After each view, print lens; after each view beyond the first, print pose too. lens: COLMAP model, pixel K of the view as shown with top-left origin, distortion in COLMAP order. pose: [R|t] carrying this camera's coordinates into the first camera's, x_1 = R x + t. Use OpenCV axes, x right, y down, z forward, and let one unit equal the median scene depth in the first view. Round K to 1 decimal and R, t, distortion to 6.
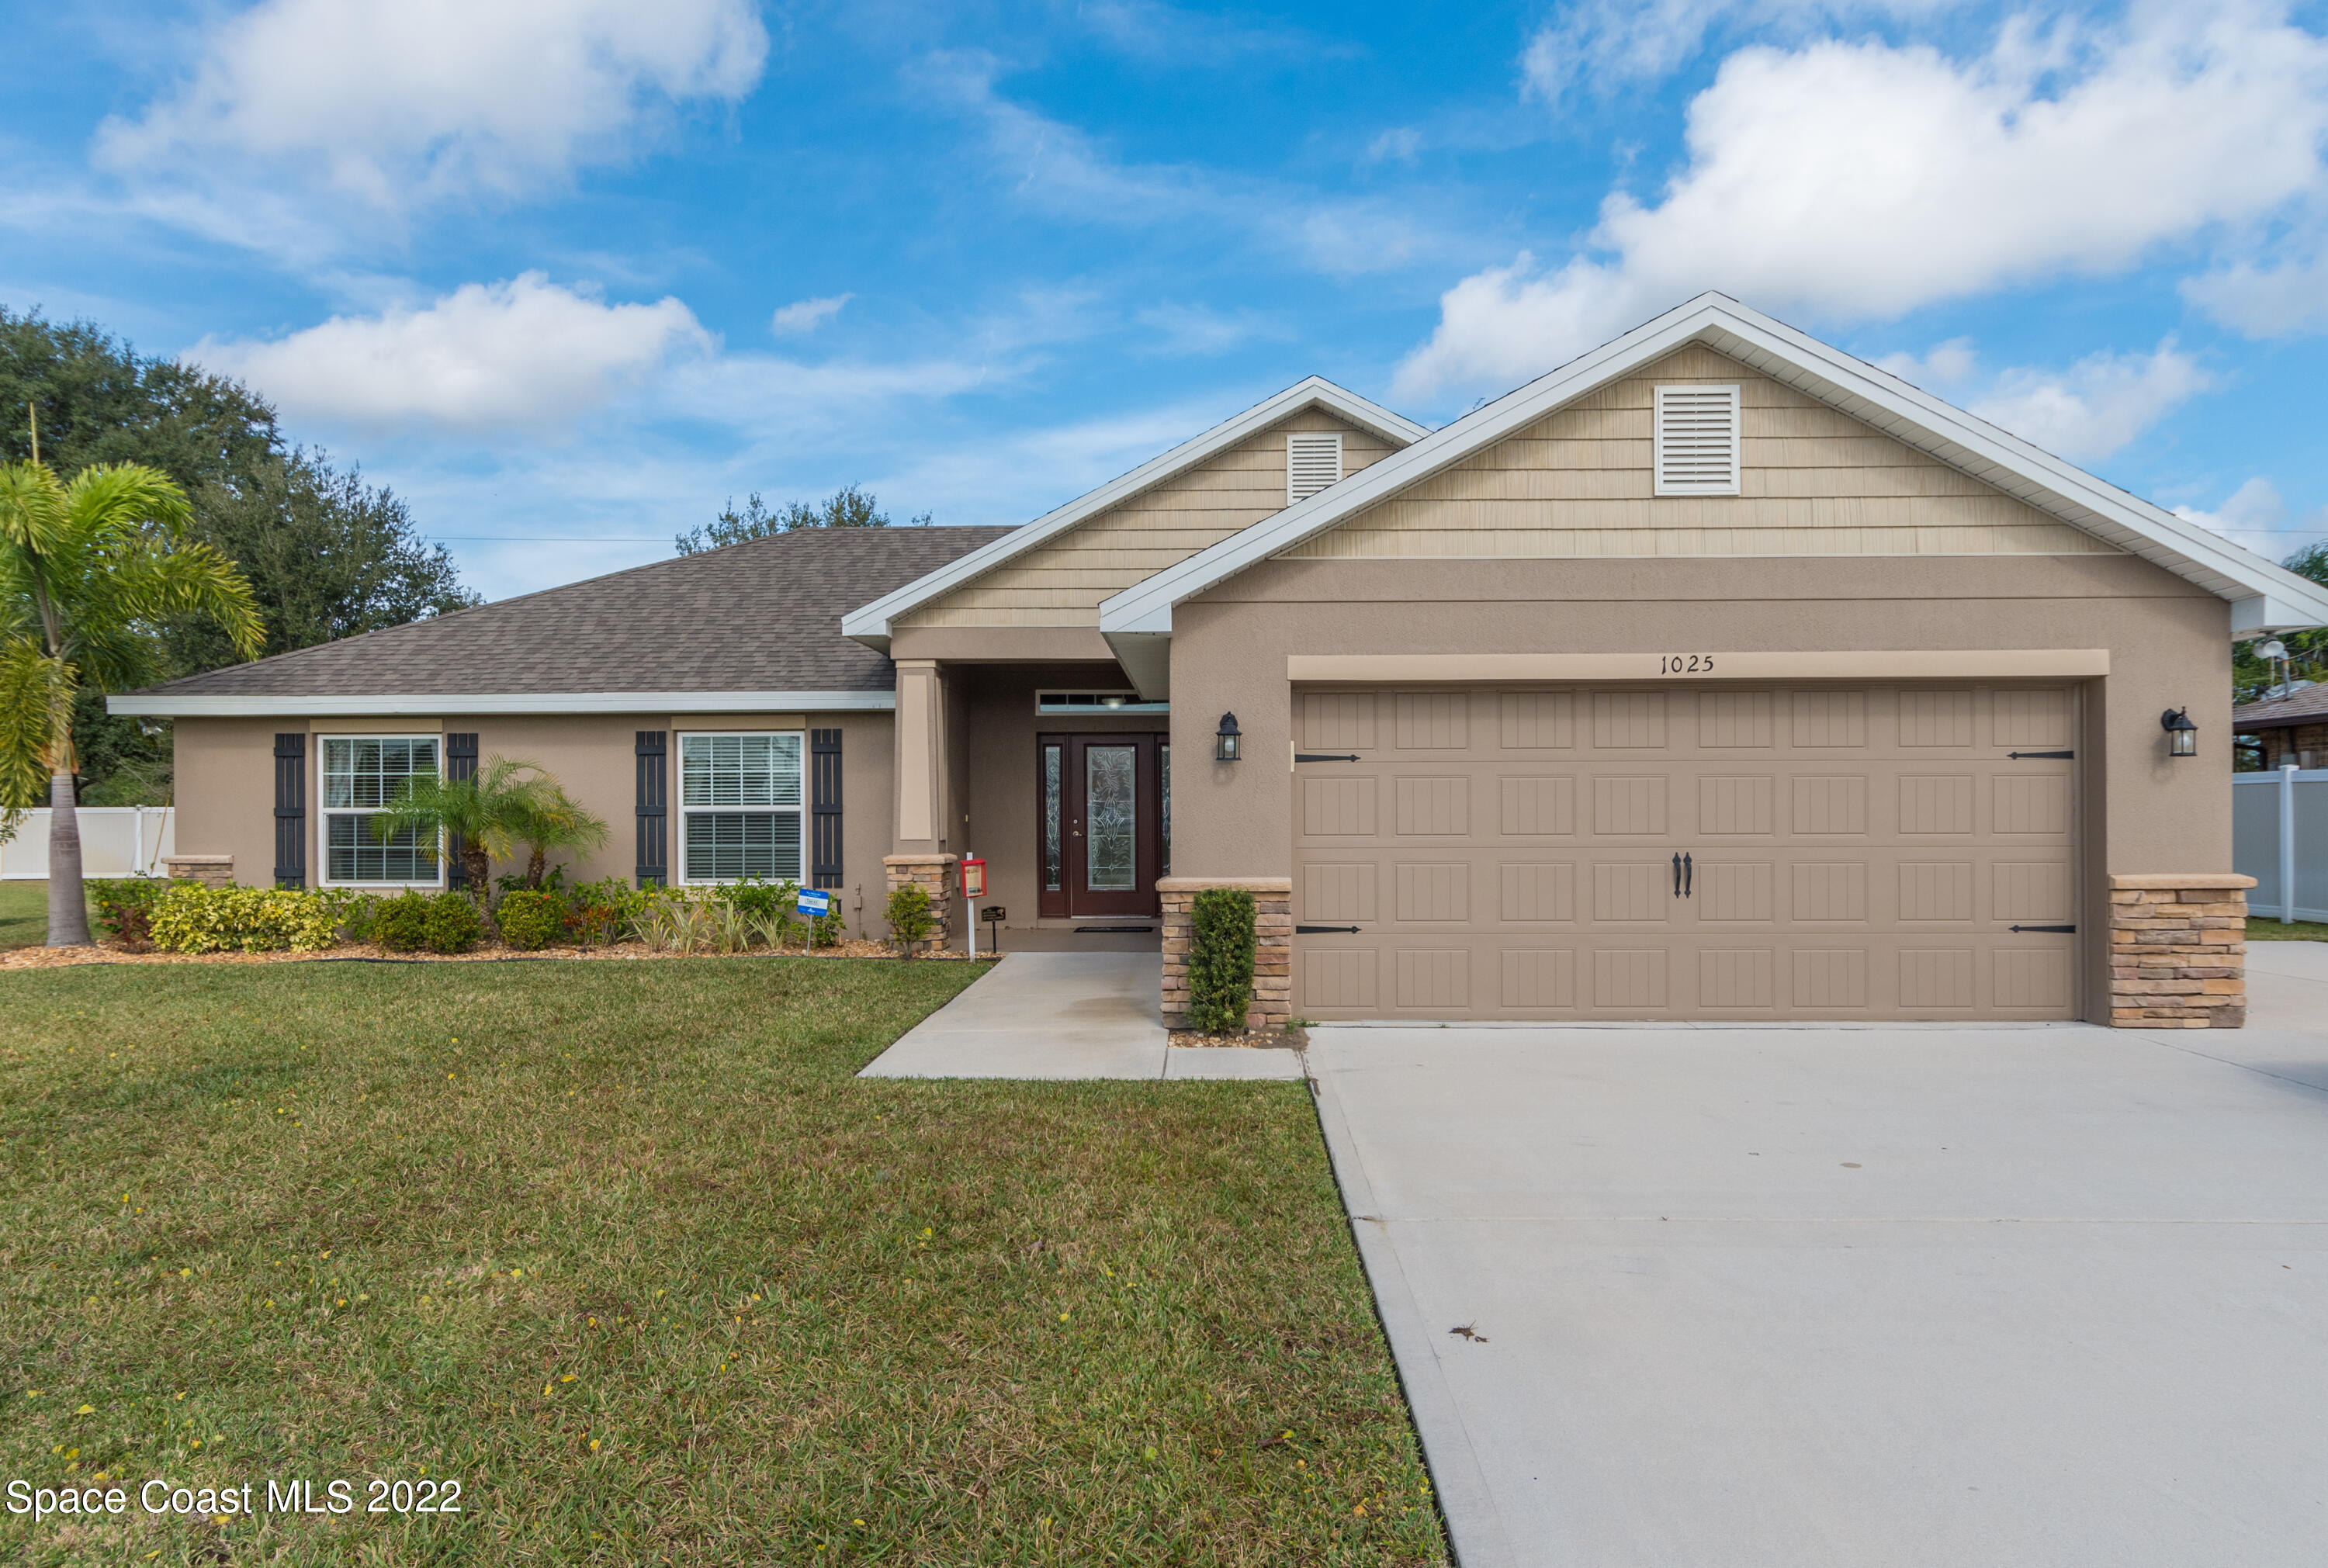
lens RADIAL K [[1559.2, 0, 1170.2], [0, 1559.2, 806.6], [0, 0, 1]] dist [-0.000350, -0.000351]
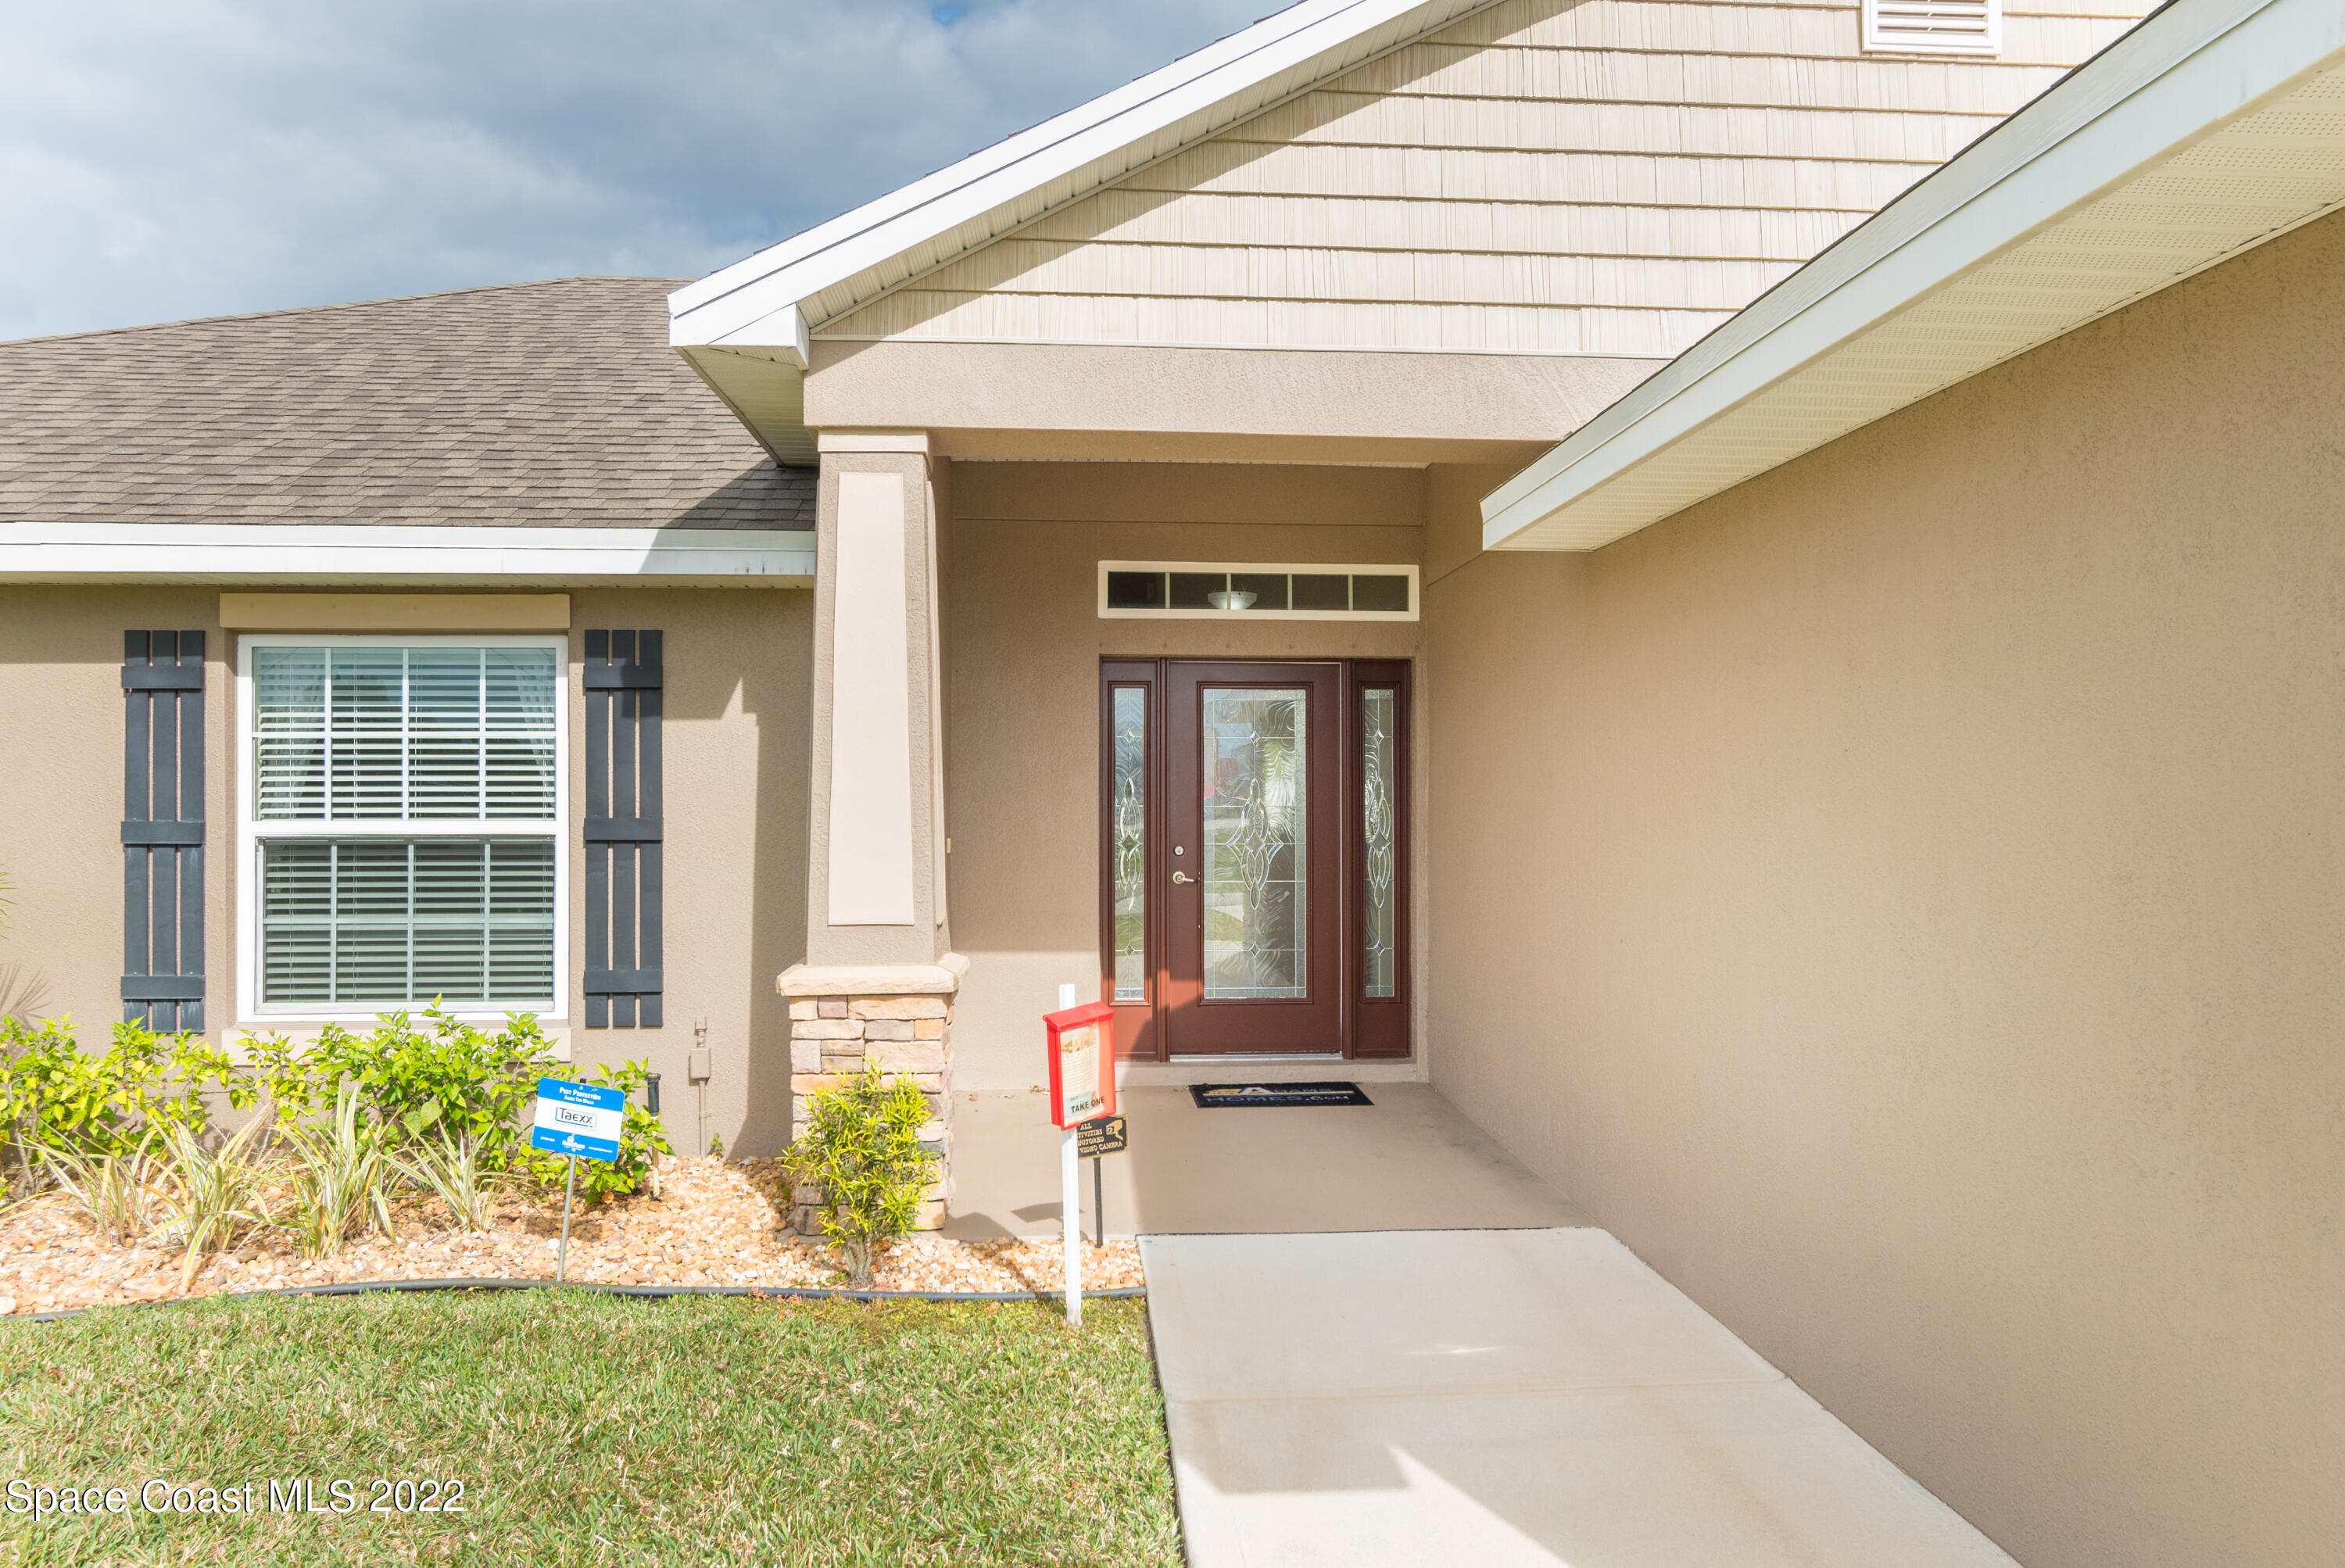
lens RADIAL K [[1759.5, 0, 1181.6], [0, 1759.5, 768.1], [0, 0, 1]] dist [0.006816, 0.001760]
pose [[0.996446, 0.005652, 0.084046, -0.117557], [-0.004485, 0.999891, -0.014071, -0.008677], [-0.084116, 0.013644, 0.996363, 0.547248]]
